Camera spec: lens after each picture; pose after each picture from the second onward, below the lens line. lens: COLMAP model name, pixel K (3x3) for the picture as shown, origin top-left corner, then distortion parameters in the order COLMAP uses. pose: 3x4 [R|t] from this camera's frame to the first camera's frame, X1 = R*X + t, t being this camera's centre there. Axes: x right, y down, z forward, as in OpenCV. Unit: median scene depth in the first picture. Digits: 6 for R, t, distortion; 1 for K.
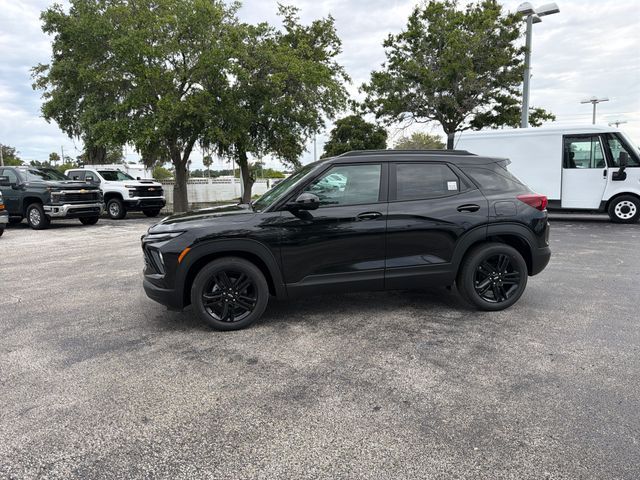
lens RADIAL K [[459.9, 0, 318.0], [0, 459.9, 241.3], [0, 0, 1]] dist [0.044659, -0.059406]
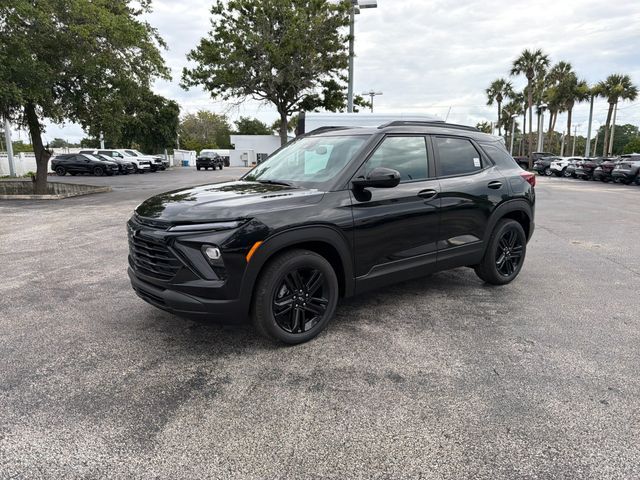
lens RADIAL K [[459.9, 0, 317.8], [0, 459.9, 239.4], [0, 0, 1]] dist [0.044659, -0.059406]
pose [[0.887606, -0.056570, 0.457117, -0.467693], [0.039495, 0.998122, 0.046831, -0.015947], [-0.458907, -0.023514, 0.888173, 0.273799]]
